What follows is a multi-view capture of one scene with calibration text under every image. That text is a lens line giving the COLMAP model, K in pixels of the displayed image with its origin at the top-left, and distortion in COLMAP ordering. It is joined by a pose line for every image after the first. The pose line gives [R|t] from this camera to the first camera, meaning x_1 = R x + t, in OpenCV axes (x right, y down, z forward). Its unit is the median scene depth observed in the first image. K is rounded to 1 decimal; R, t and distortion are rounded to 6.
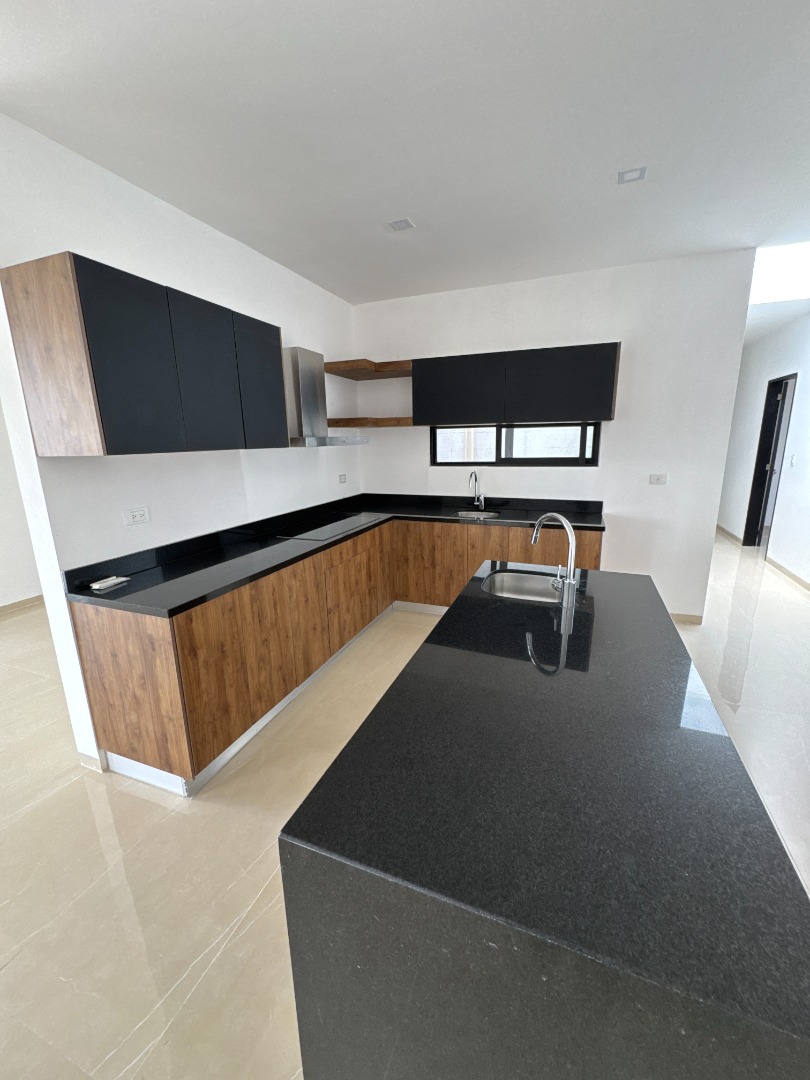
lens RADIAL K [[433.4, 0, 404.9], [0, 433.4, 538.5], [0, 0, 1]] dist [-0.000401, 0.000418]
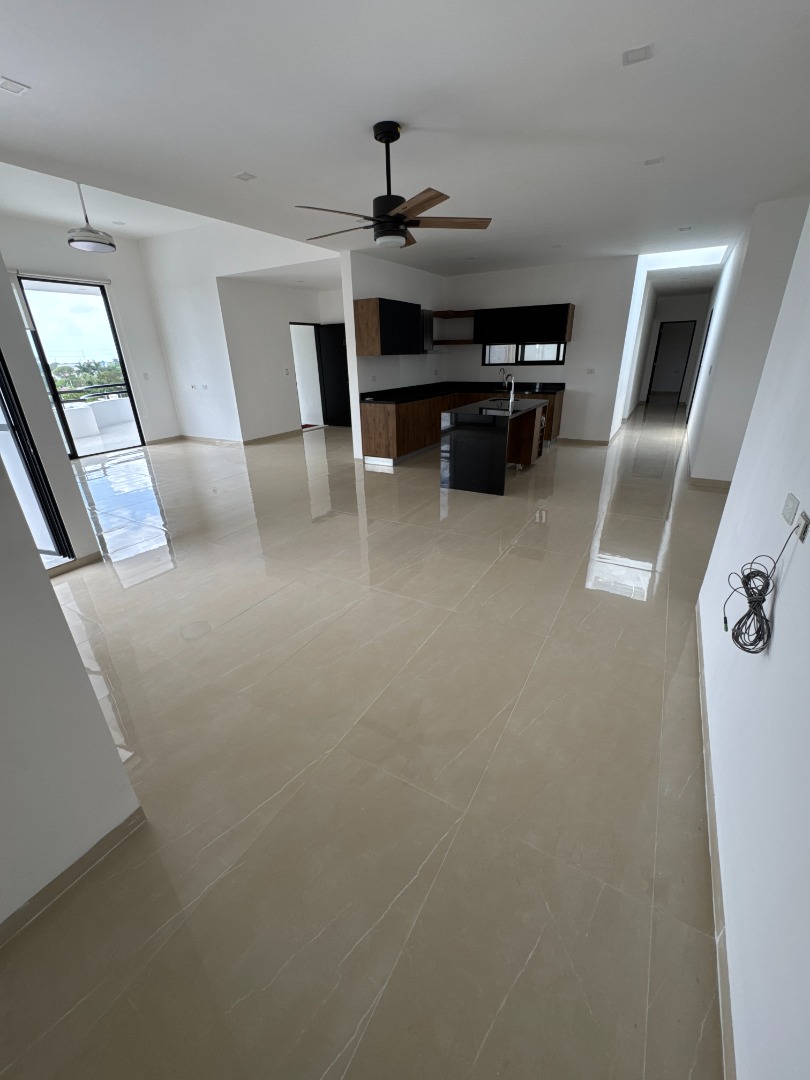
lens RADIAL K [[433.4, 0, 408.8], [0, 433.4, 541.5], [0, 0, 1]] dist [-0.000401, 0.000418]
pose [[0.989357, 0.055098, -0.134675, 0.046485], [-0.029733, 0.982560, 0.183551, 0.289926], [0.142440, -0.177593, 0.973741, -1.204007]]
